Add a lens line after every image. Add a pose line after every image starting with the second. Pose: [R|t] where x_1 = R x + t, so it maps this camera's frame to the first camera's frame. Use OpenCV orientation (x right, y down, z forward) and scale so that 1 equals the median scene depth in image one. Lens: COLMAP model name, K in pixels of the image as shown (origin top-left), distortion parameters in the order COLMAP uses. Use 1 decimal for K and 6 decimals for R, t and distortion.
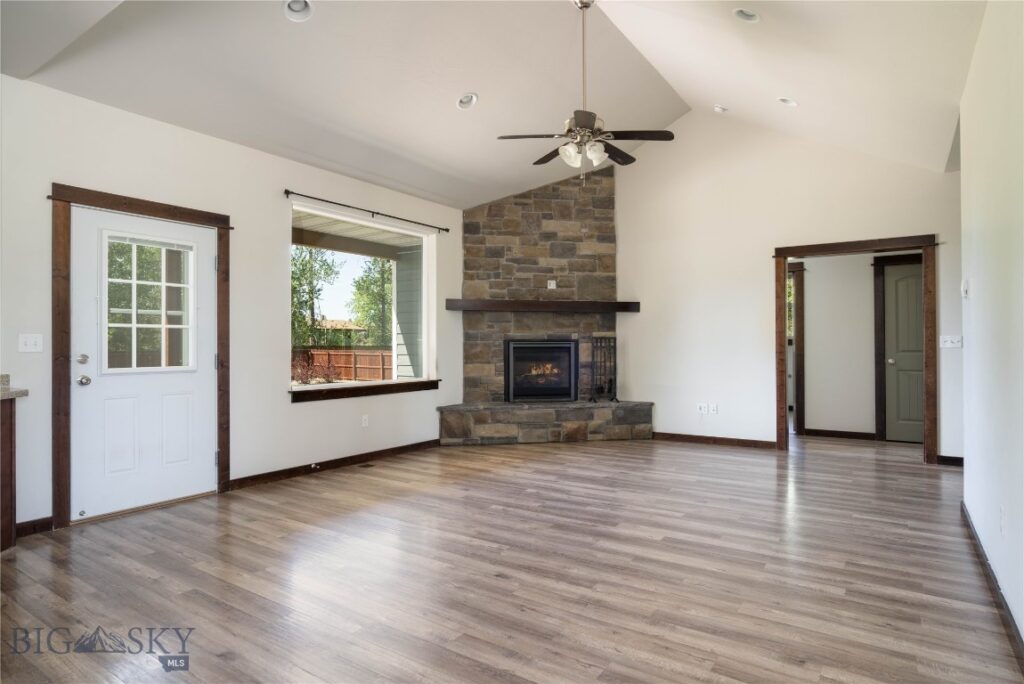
lens RADIAL K [[563.9, 0, 480.6], [0, 563.9, 343.6], [0, 0, 1]] dist [-0.048308, 0.036255]
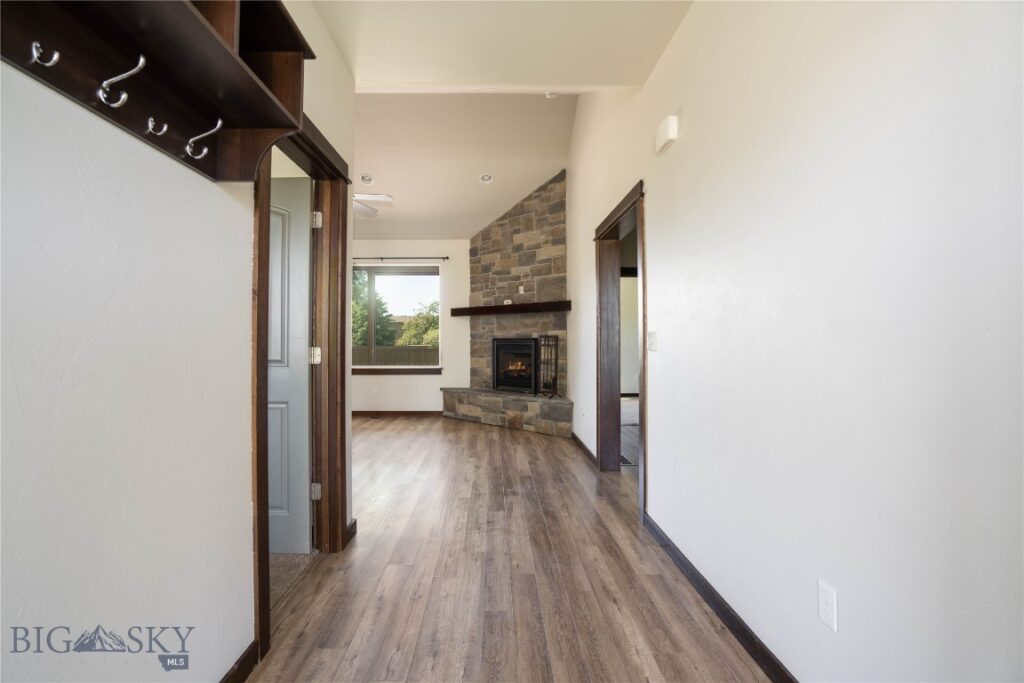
lens RADIAL K [[475.6, 0, 512.0], [0, 475.6, 341.5], [0, 0, 1]] dist [-0.047253, 0.016445]
pose [[0.614585, 0.000859, -0.788850, 0.947846], [0.000146, 0.999999, 0.001203, -0.001809], [0.788851, -0.000855, 0.614584, 0.426588]]
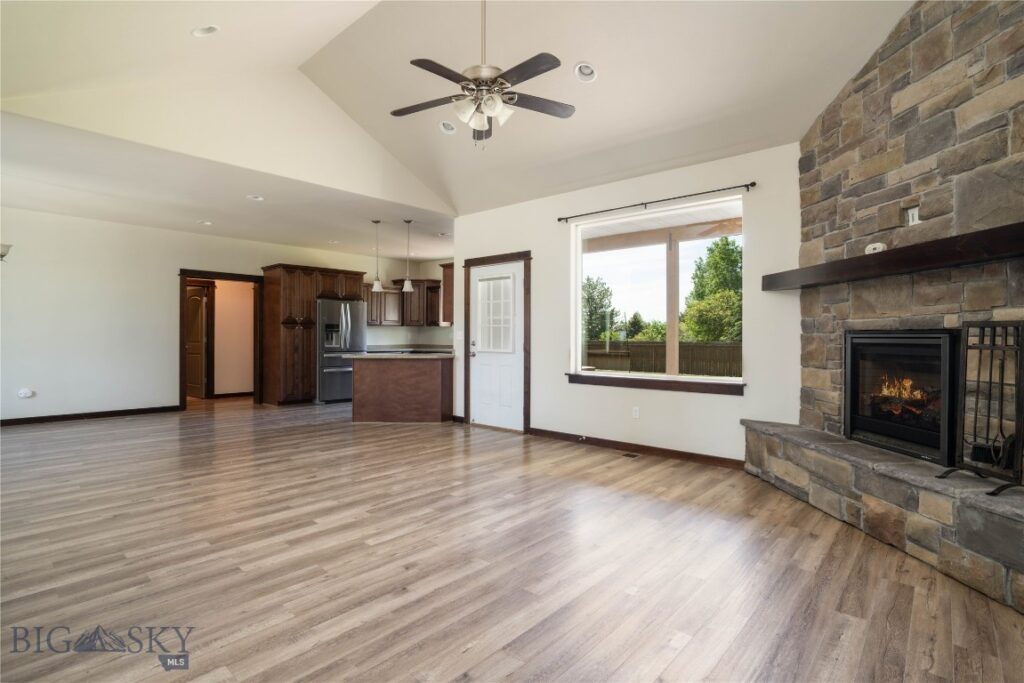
lens RADIAL K [[505.3, 0, 512.0], [0, 505.3, 341.5], [0, 0, 1]] dist [-0.052836, 0.021066]
pose [[-0.085328, 0.011415, -0.996288, 0.632036], [-0.002421, 0.999929, 0.011664, -0.000907], [0.996350, 0.003407, -0.085294, 0.747507]]
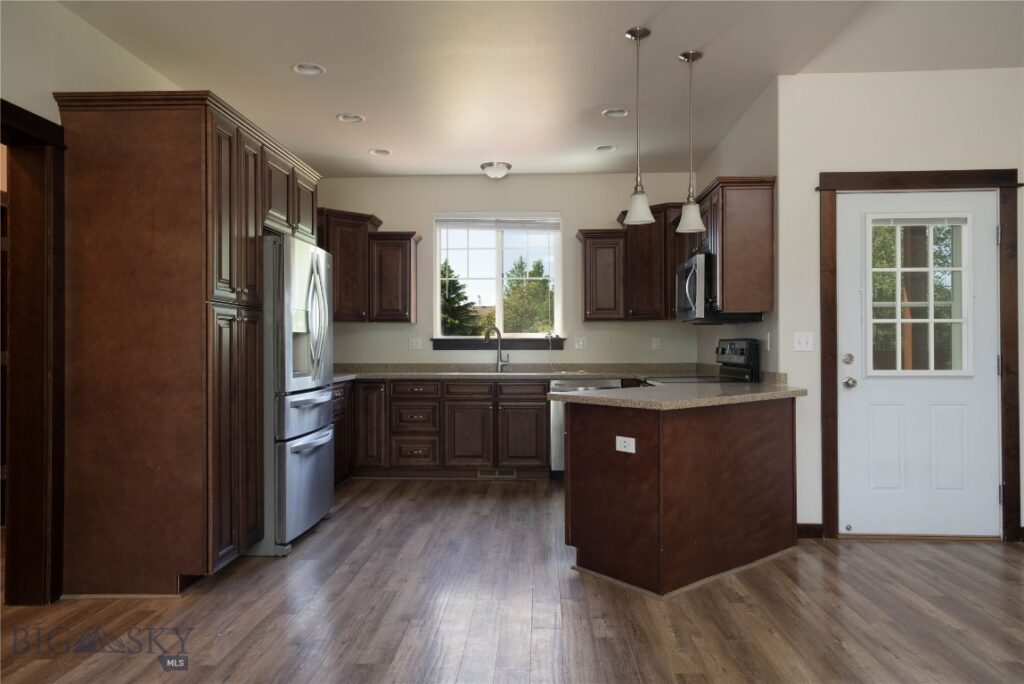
lens RADIAL K [[682.1, 0, 512.0], [0, 682.1, 342.0], [0, 0, 1]] dist [0.004031, 0.003156]
pose [[0.546611, -0.002887, -0.837382, -0.045035], [0.003373, 0.999994, -0.001246, -0.000314], [0.837380, -0.002143, 0.546617, -0.045630]]
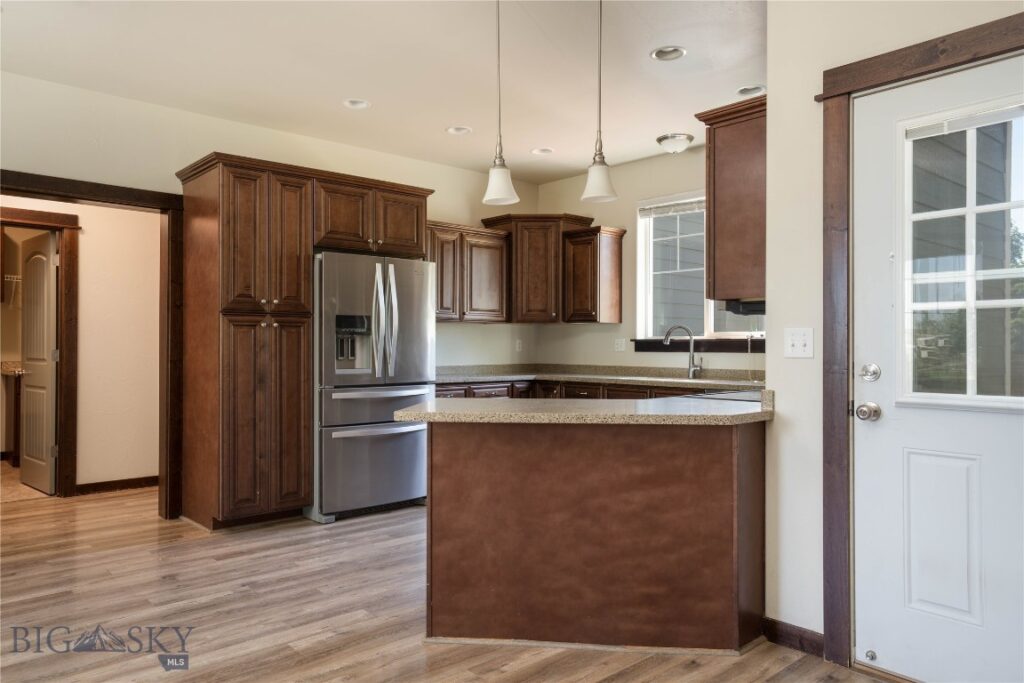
lens RADIAL K [[704.3, 0, 494.3], [0, 704.3, 344.4], [0, 0, 1]] dist [0.011270, 0.004105]
pose [[-0.213448, -0.000731, -0.976954, 0.022915], [0.001186, 0.999999, -0.001008, 0.000755], [0.976954, -0.001373, -0.213447, 0.454847]]
